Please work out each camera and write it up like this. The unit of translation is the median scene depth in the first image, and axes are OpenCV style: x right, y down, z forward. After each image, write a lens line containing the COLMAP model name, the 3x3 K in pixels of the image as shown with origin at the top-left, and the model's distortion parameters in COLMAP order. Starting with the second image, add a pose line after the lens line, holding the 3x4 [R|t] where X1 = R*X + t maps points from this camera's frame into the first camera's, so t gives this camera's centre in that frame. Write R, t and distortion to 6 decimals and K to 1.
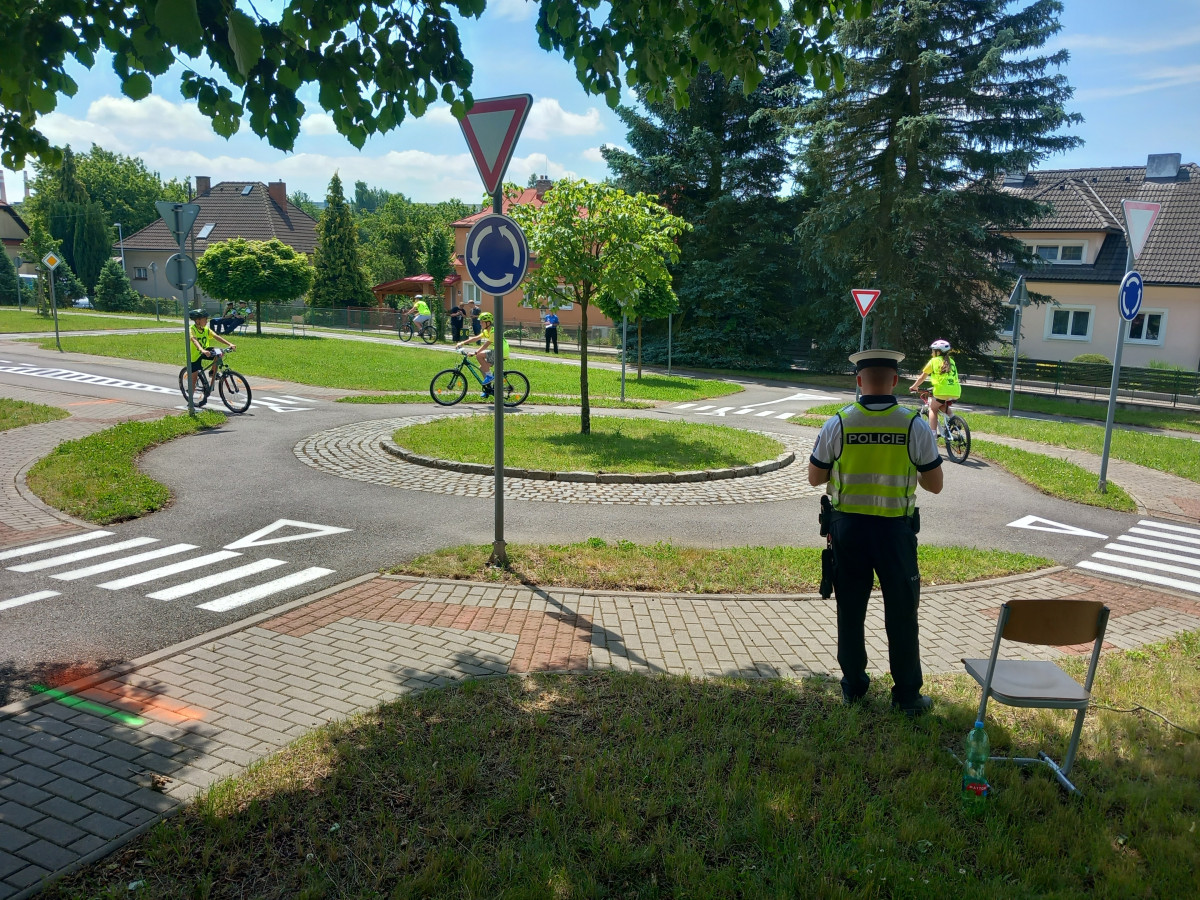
lens RADIAL K [[958.9, 0, 600.0], [0, 958.9, 450.0], [0, 0, 1]] dist [0.100609, -0.171199]
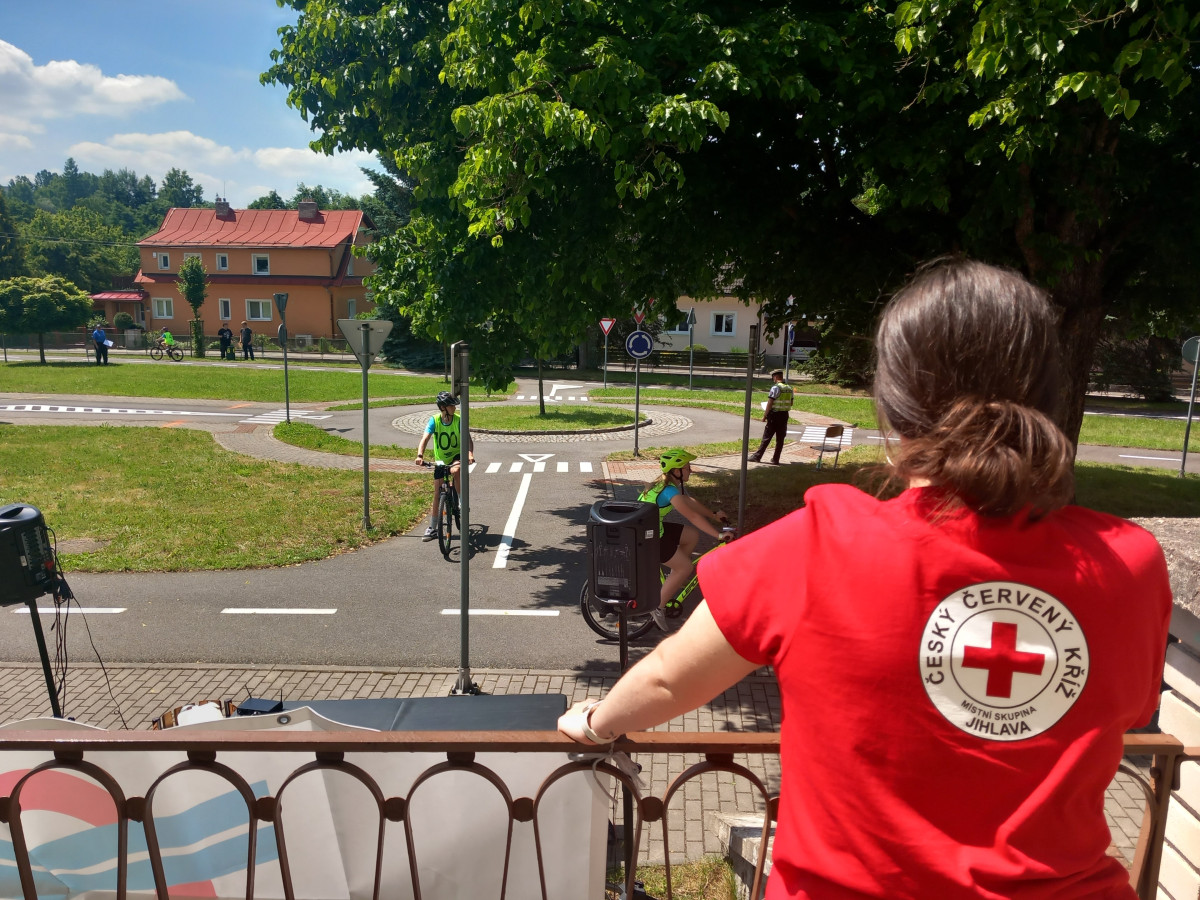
lens RADIAL K [[960.6, 0, 600.0], [0, 960.6, 450.0], [0, 0, 1]] dist [0.091746, -0.259233]
pose [[0.902991, -0.094144, 0.419218, -0.289186], [0.088655, 0.995529, 0.032603, 0.000552], [-0.420413, 0.007725, 0.907300, -0.304853]]
